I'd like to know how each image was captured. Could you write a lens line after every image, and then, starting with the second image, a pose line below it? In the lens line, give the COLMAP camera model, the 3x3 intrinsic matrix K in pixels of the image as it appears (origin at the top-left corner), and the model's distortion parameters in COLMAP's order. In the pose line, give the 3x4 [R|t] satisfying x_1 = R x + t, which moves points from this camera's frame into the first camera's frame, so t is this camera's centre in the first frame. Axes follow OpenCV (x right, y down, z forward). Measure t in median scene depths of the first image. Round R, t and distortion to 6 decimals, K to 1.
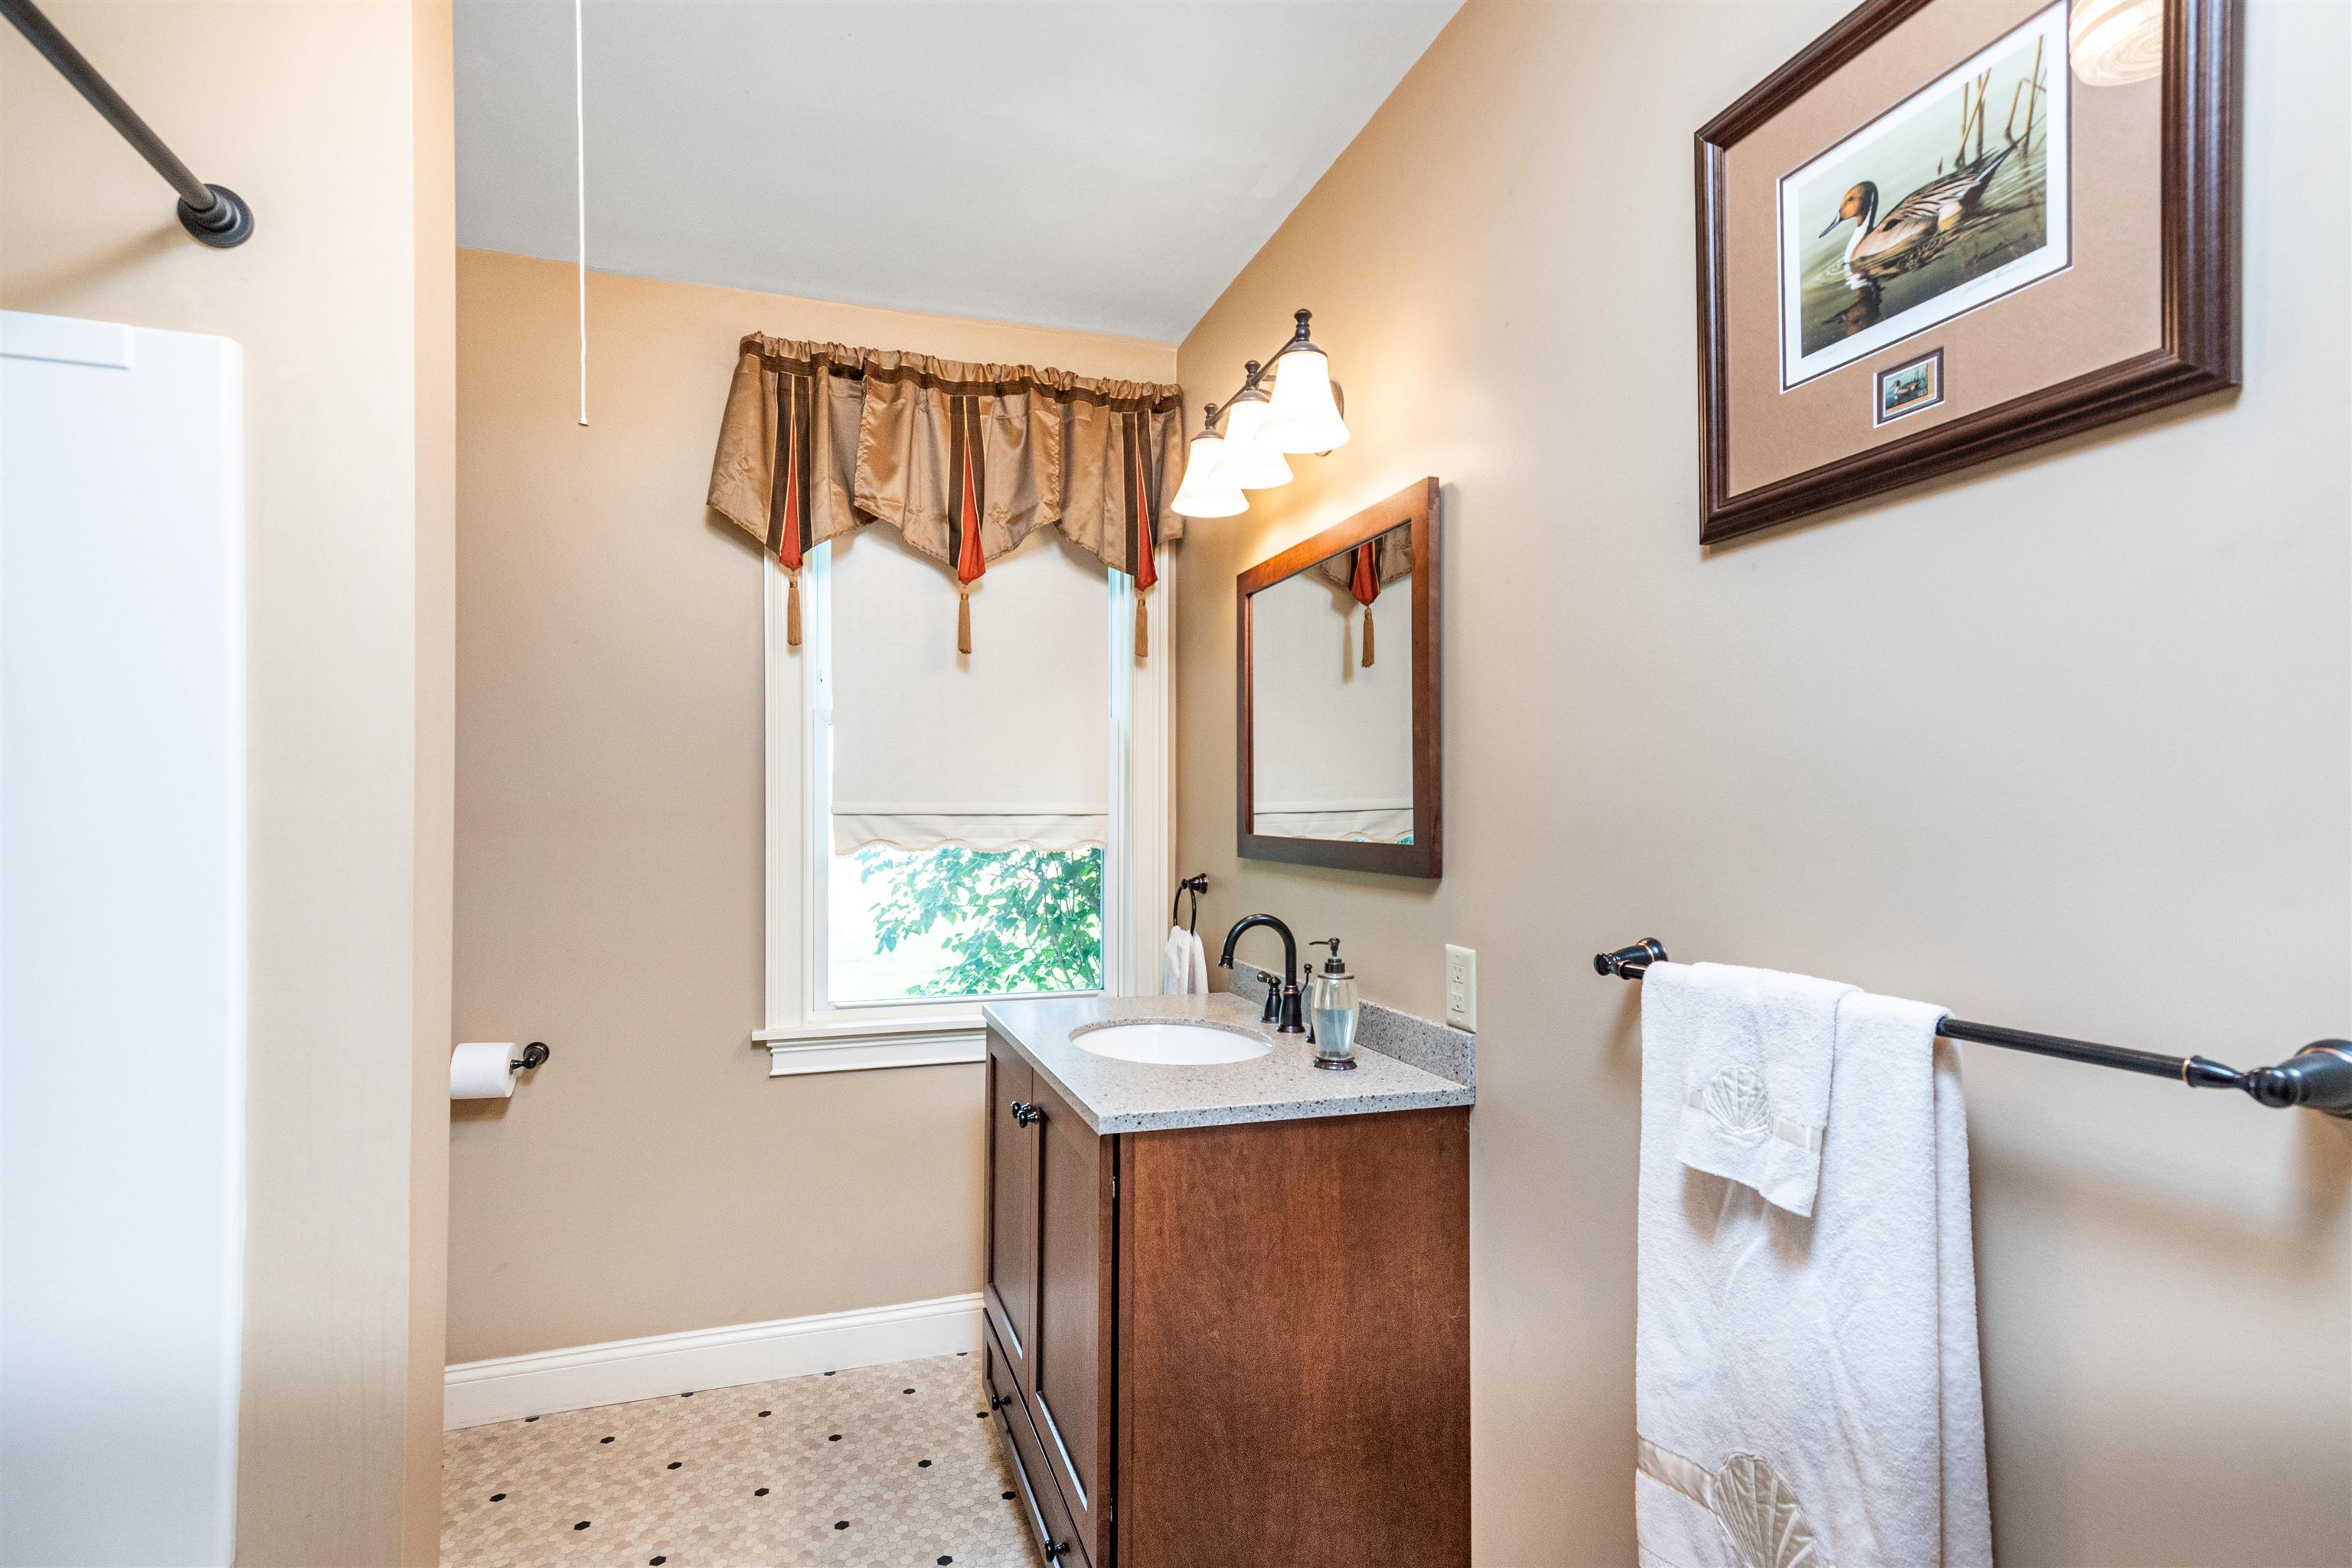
lens RADIAL K [[1145.9, 0, 1164.4], [0, 1145.9, 784.7], [0, 0, 1]] dist [0.034071, -0.015780]
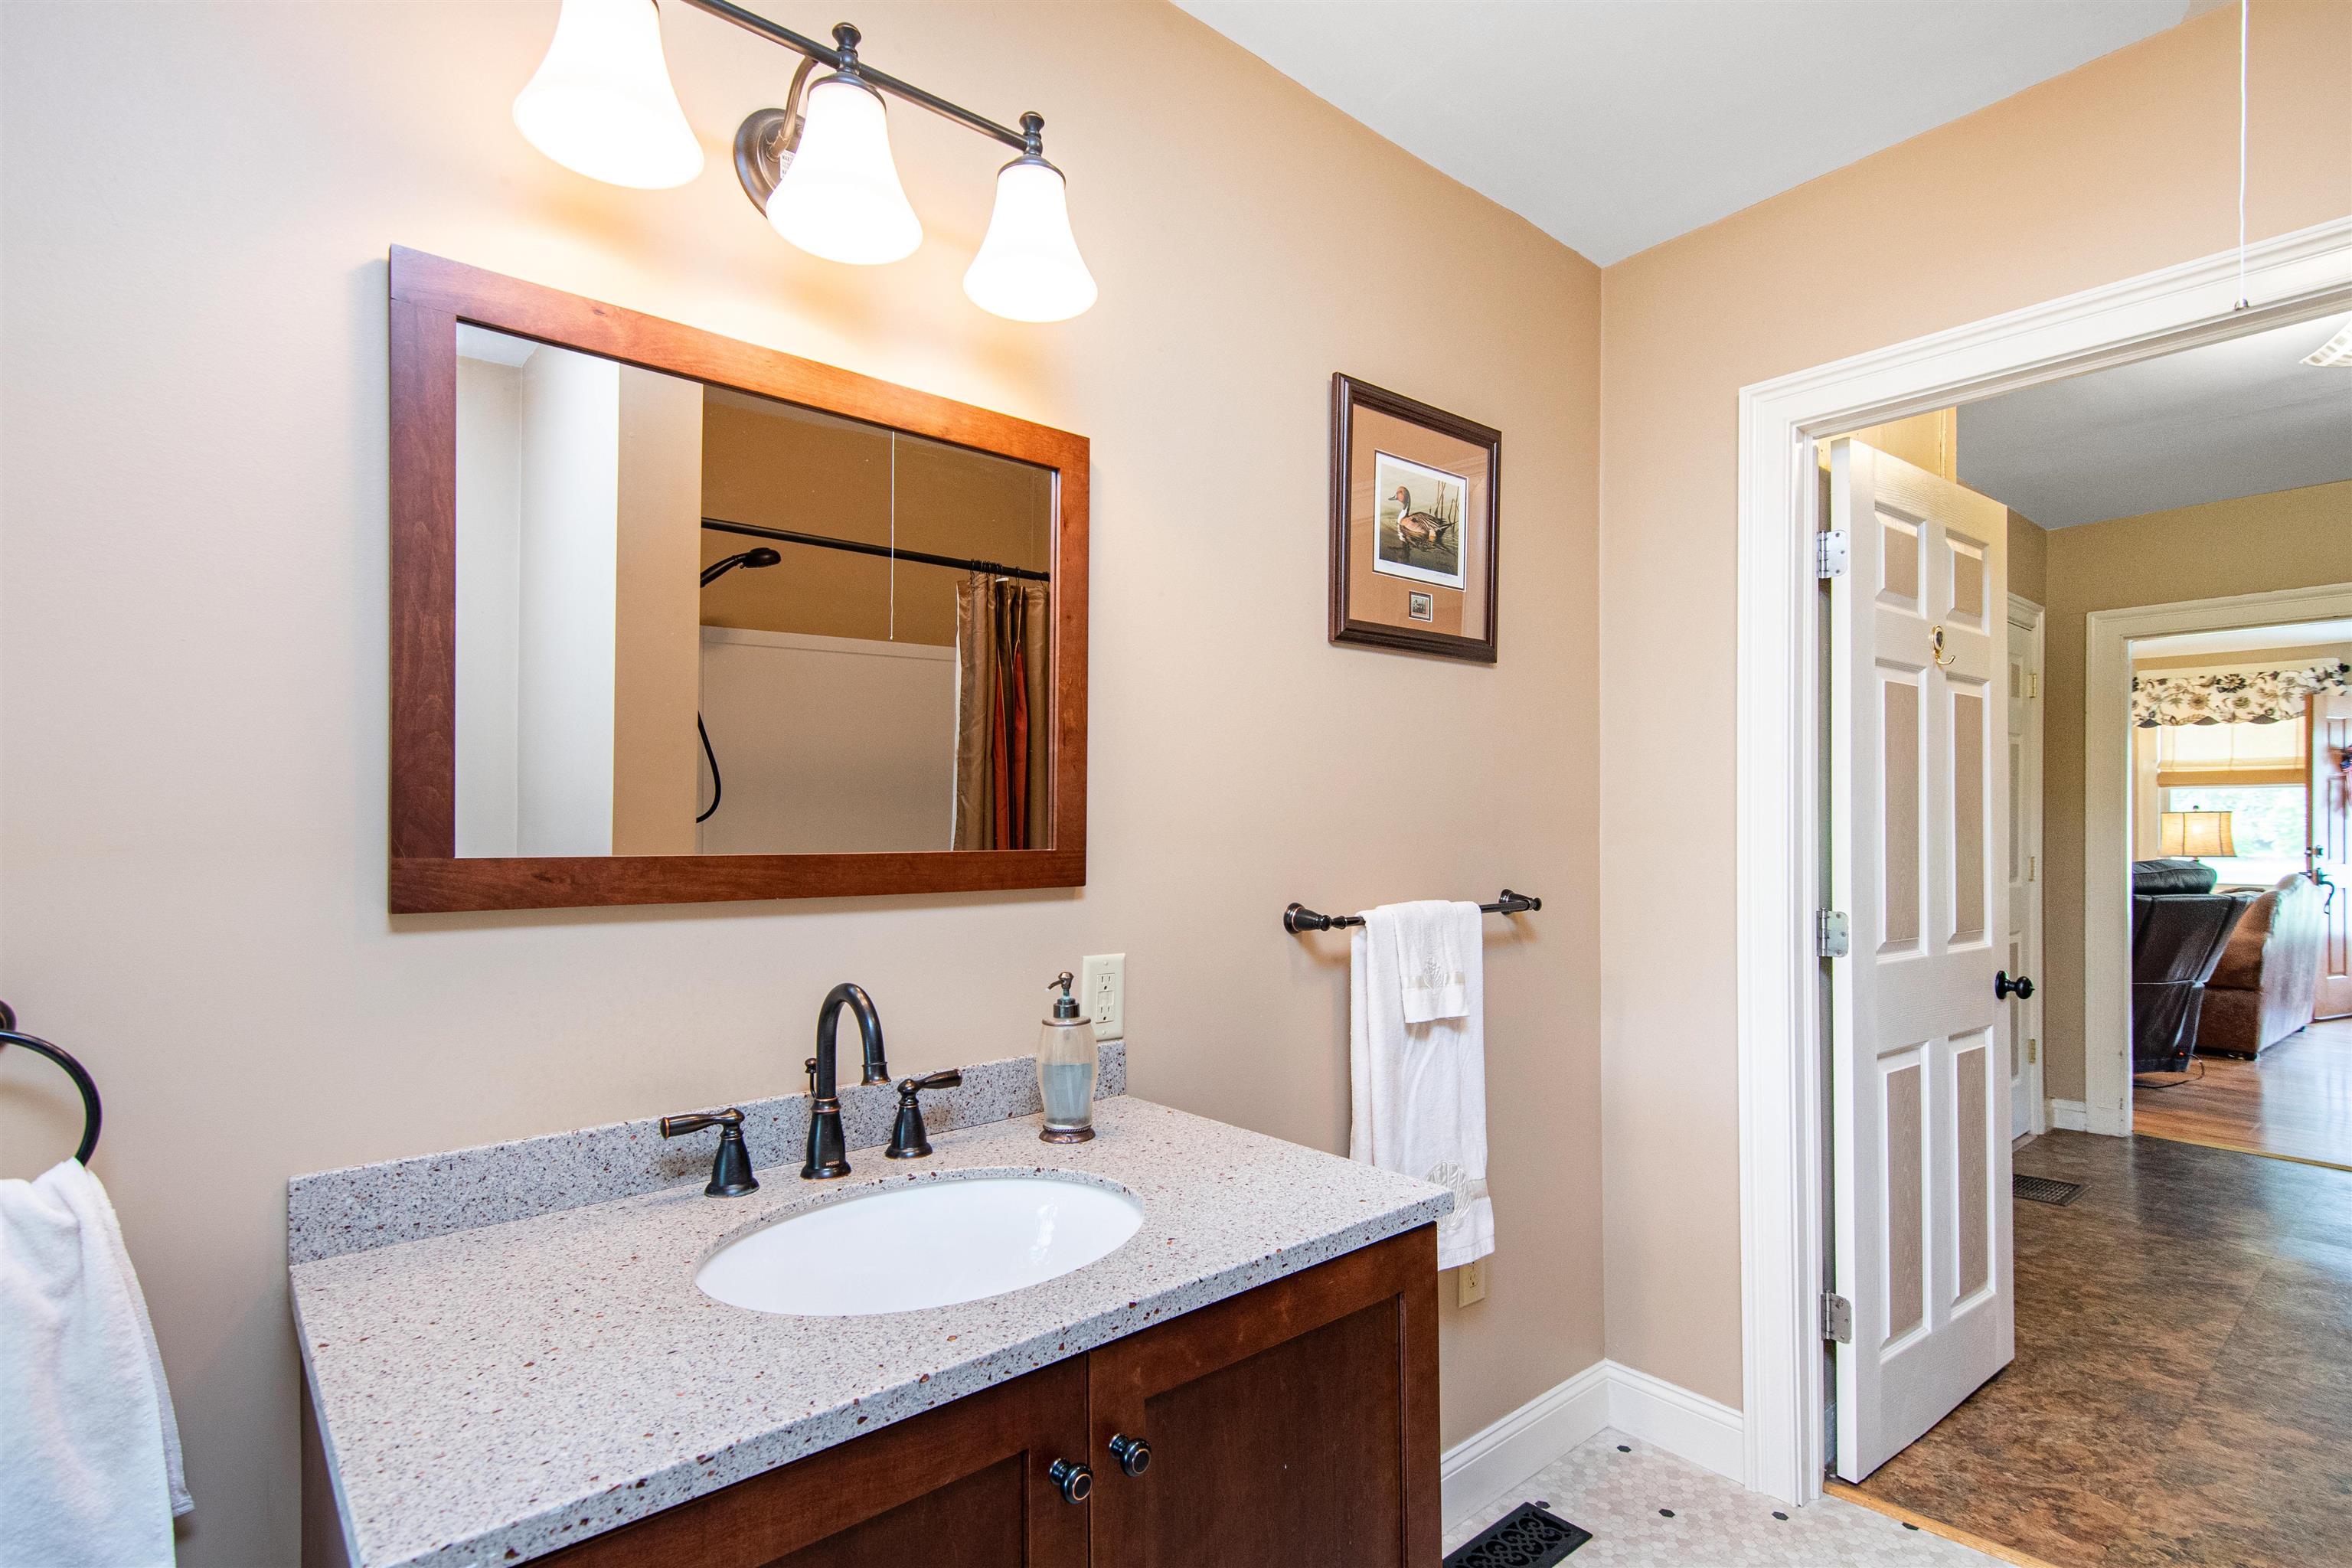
lens RADIAL K [[1145.9, 0, 1164.4], [0, 1145.9, 784.7], [0, 0, 1]] dist [0.034071, -0.015780]
pose [[-0.381463, 0.014145, 0.924276, -1.007138], [-0.030918, 0.999128, -0.028051, 0.040803], [-0.923867, -0.039277, -0.380693, 2.079190]]
